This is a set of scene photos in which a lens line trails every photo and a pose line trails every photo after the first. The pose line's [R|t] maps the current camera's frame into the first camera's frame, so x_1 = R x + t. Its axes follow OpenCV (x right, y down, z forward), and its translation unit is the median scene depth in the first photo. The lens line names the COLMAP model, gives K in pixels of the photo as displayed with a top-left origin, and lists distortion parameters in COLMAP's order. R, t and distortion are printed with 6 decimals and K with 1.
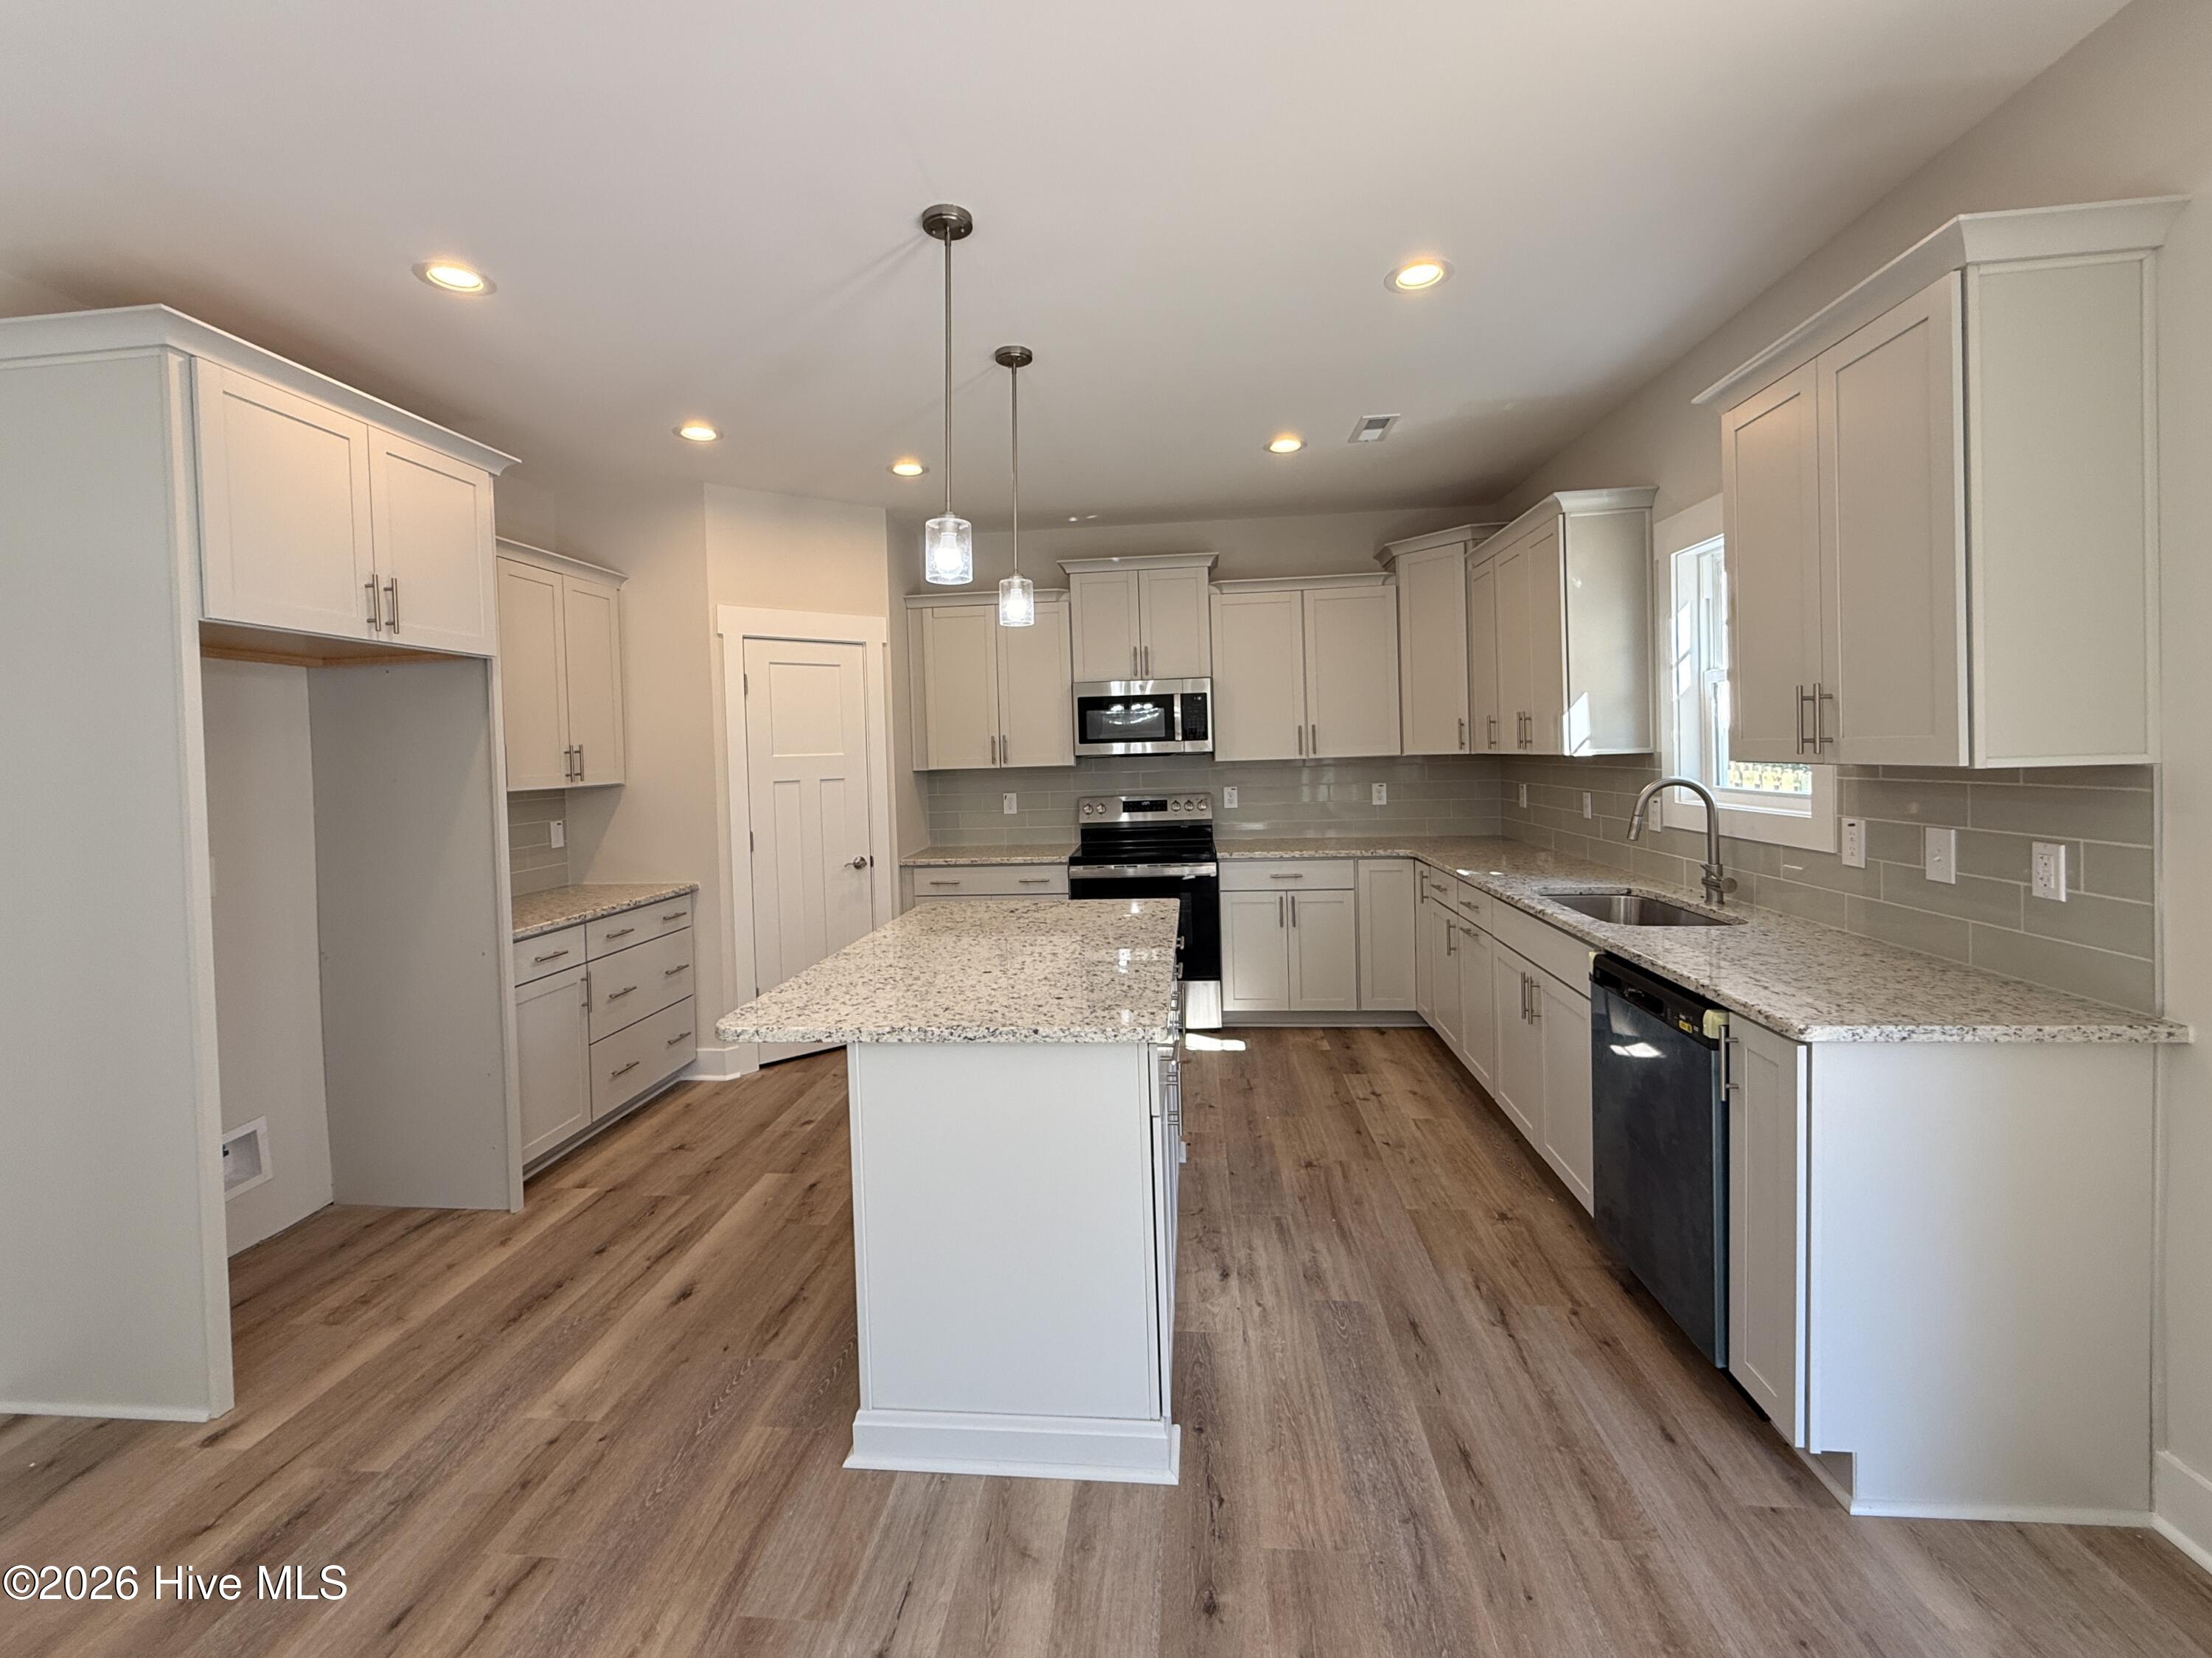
lens RADIAL K [[875.6, 0, 1125.6], [0, 875.6, 782.8], [0, 0, 1]] dist [-0.000595, -0.000222]
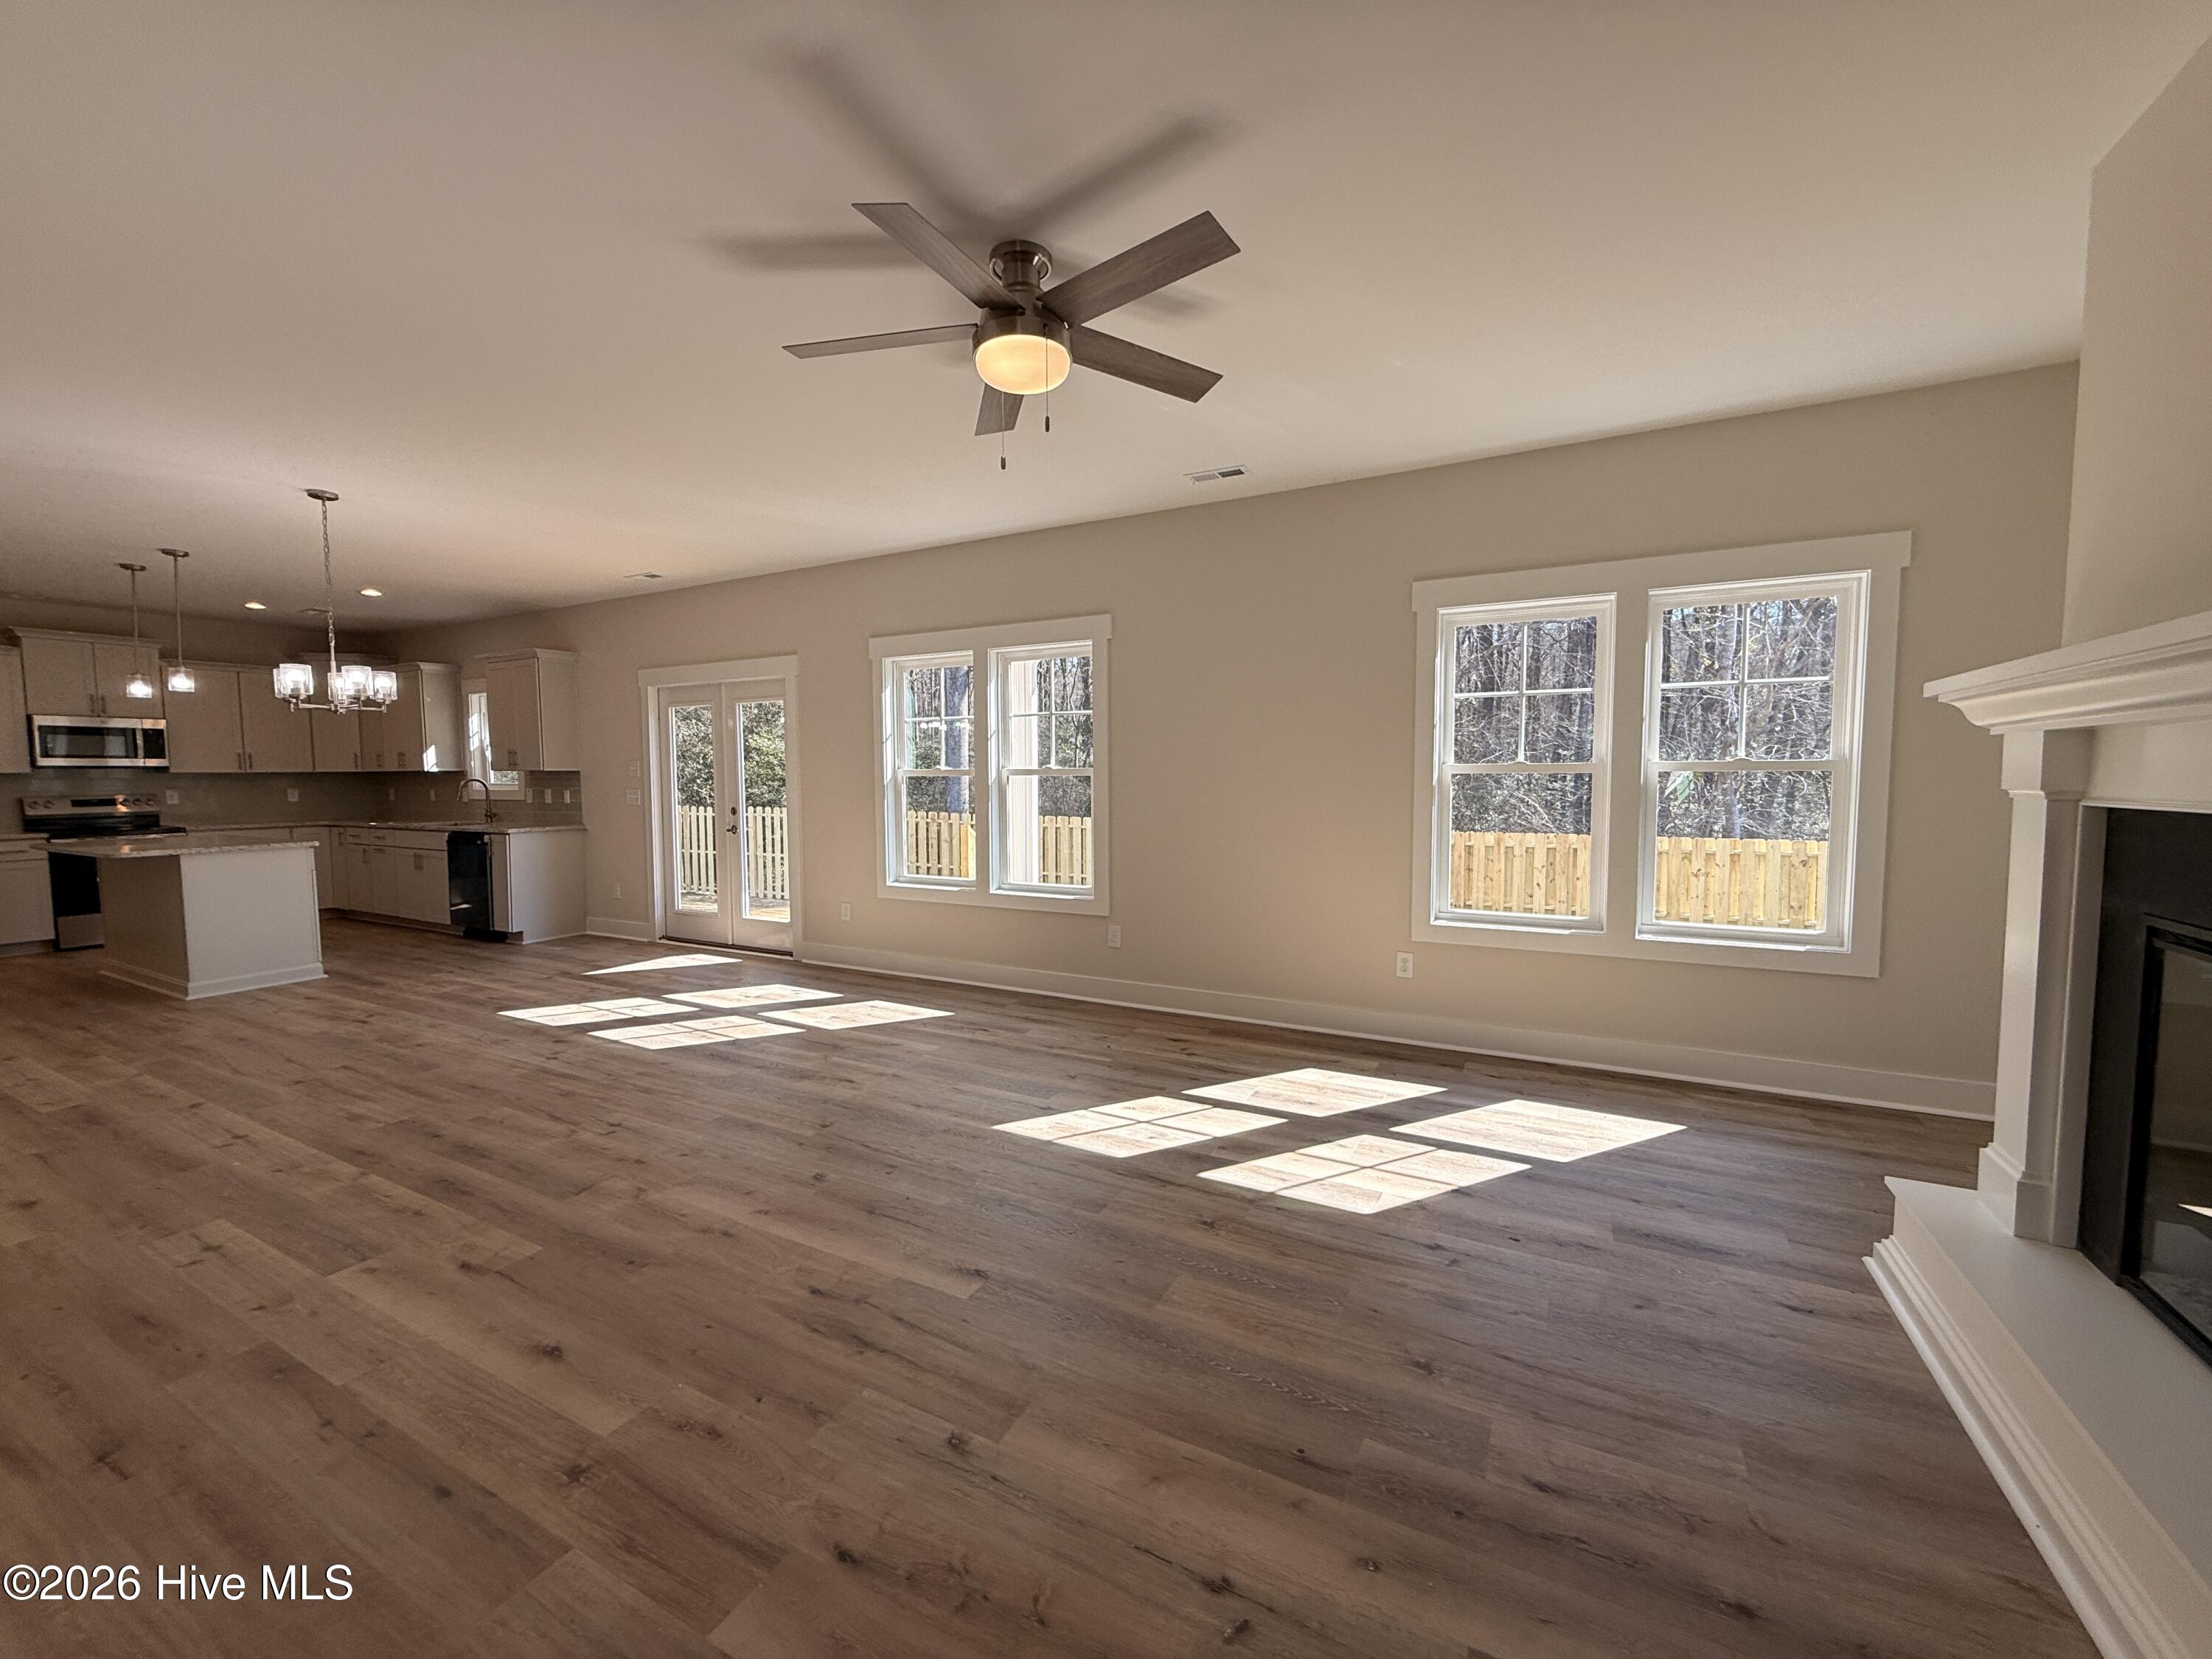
lens RADIAL K [[875.6, 0, 1103.5], [0, 875.6, 833.6], [0, 0, 1]] dist [-0.000595, -0.000222]
pose [[0.388223, -0.034047, 0.920936, -0.955941], [0.030892, 0.999236, 0.023919, 0.136427], [-0.921048, 0.019163, 0.388978, -1.579849]]
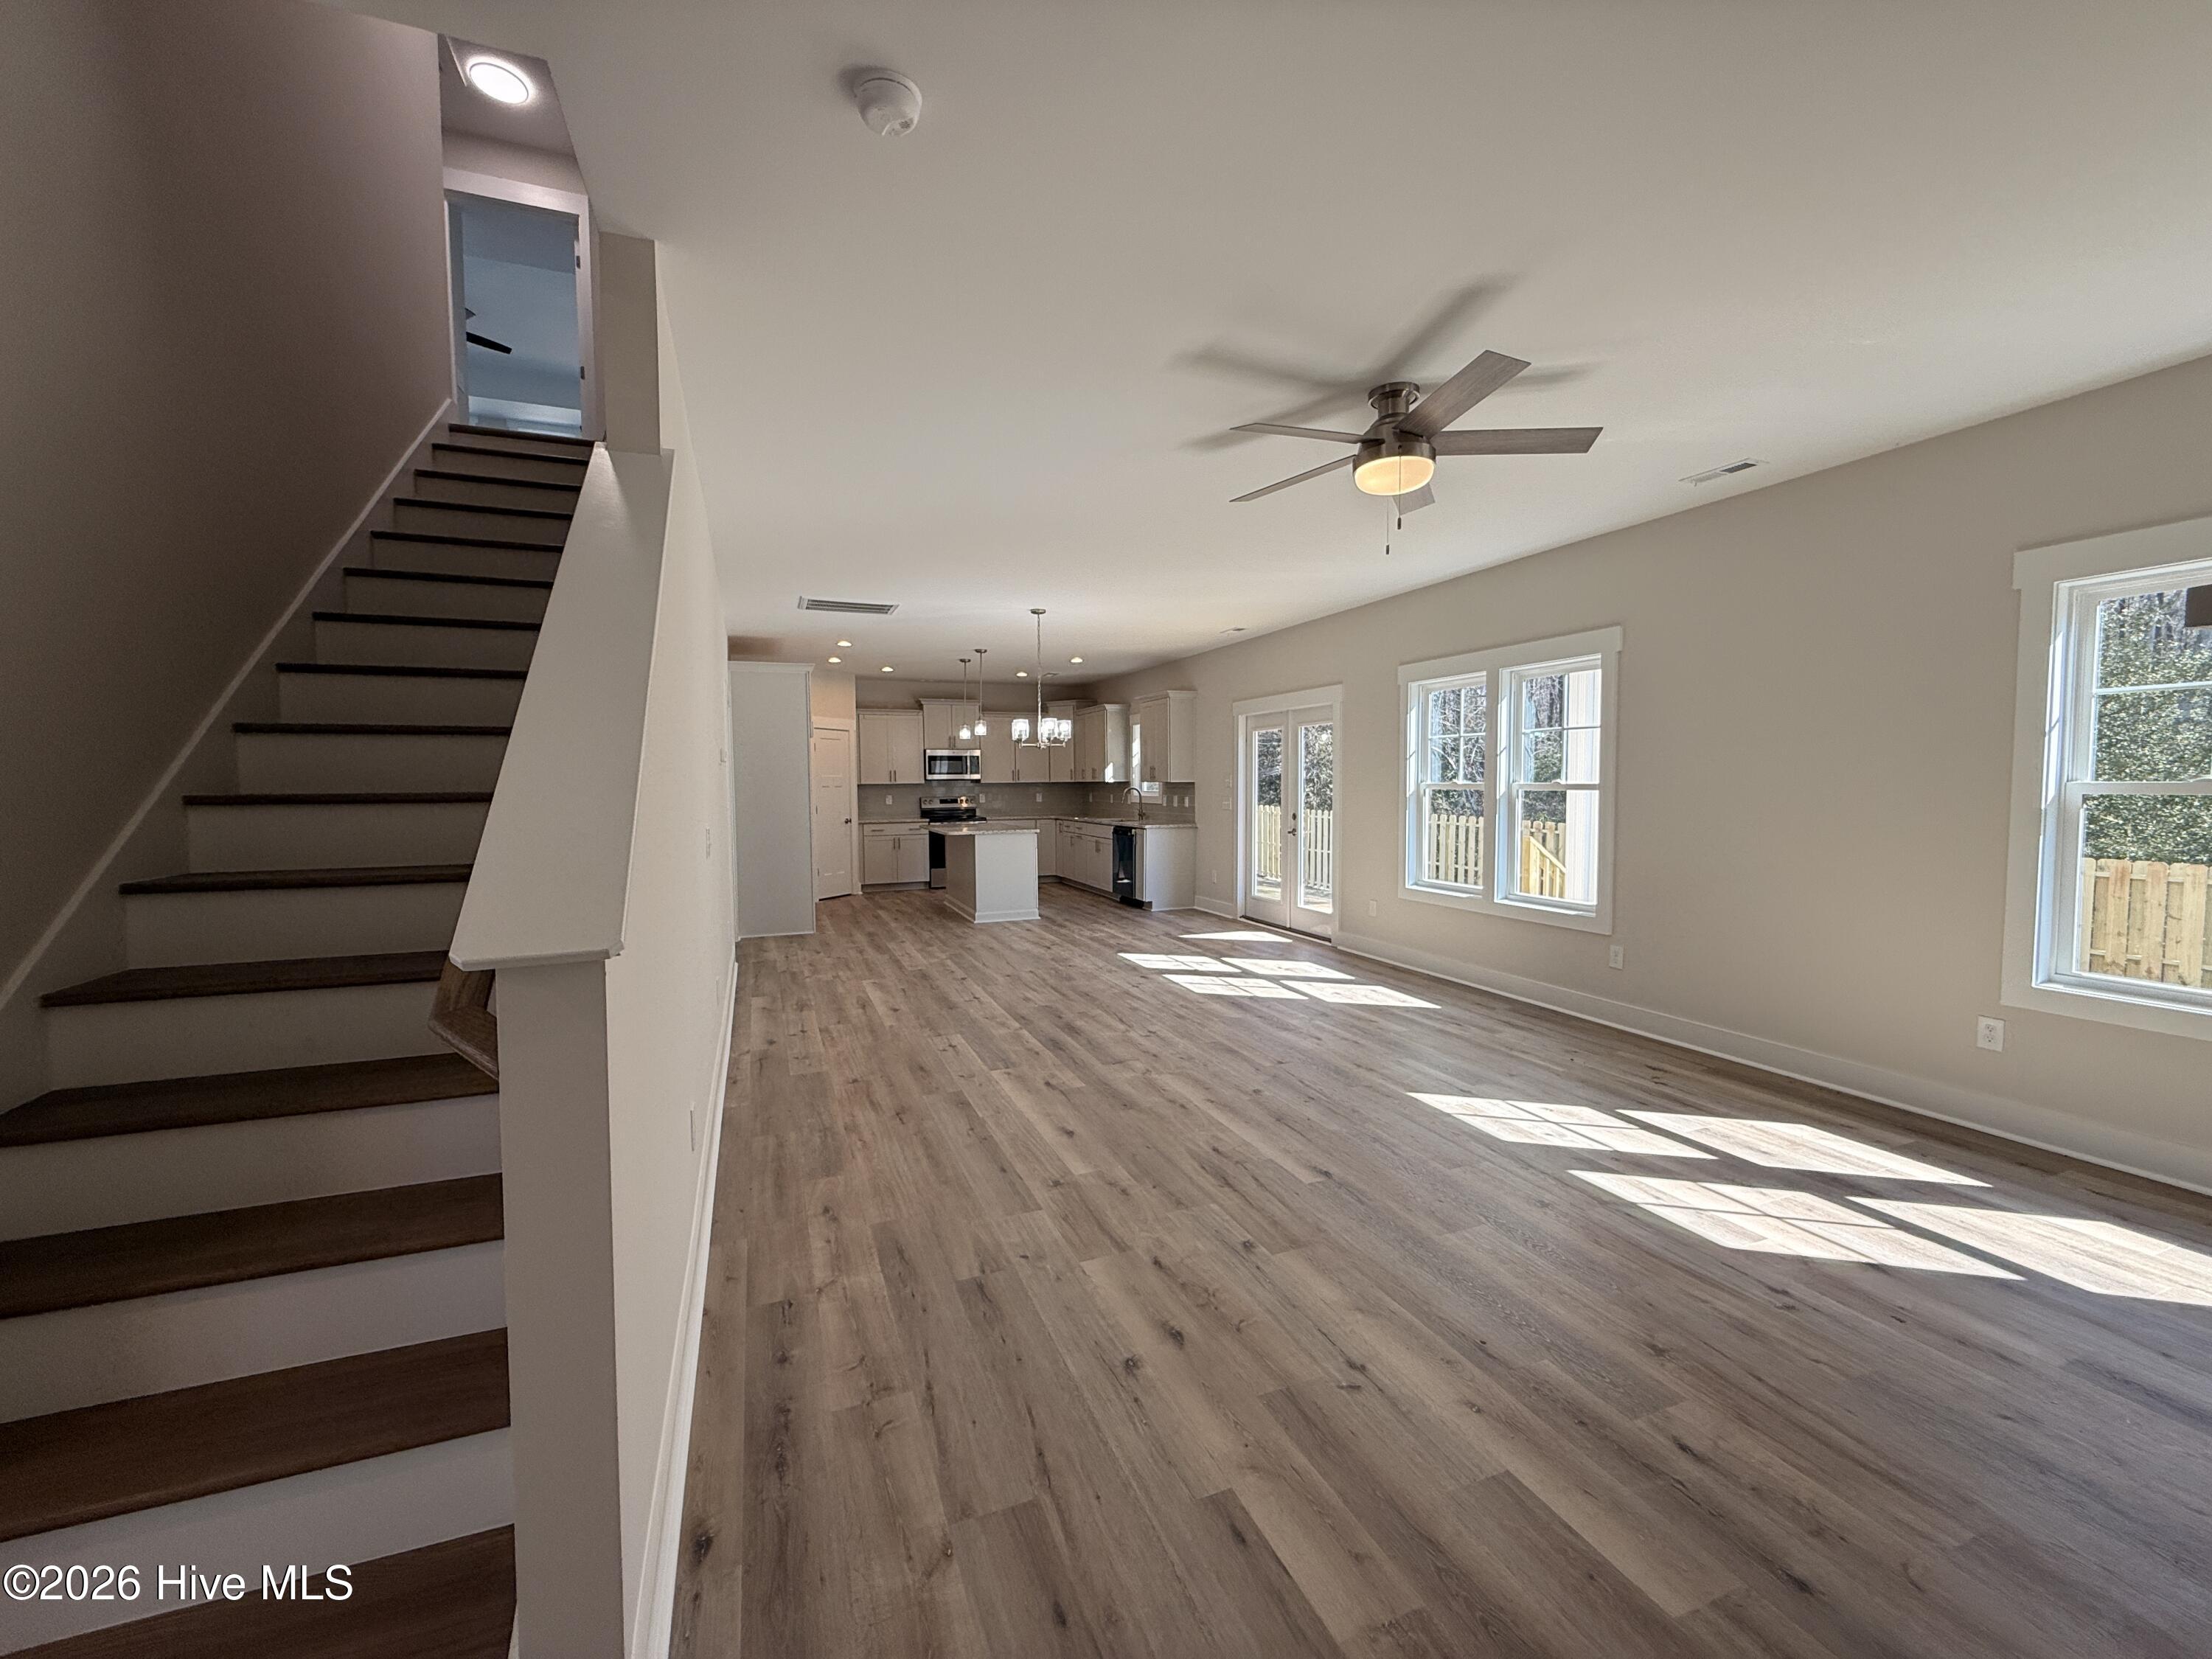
lens RADIAL K [[875.6, 0, 1102.6], [0, 875.6, 832.3], [0, 0, 1]] dist [-0.000595, -0.000222]
pose [[0.891590, -0.000976, 0.452842, -0.991296], [-0.002583, 0.999970, 0.007240, 0.134042], [-0.452836, -0.007625, 0.891561, -1.912943]]
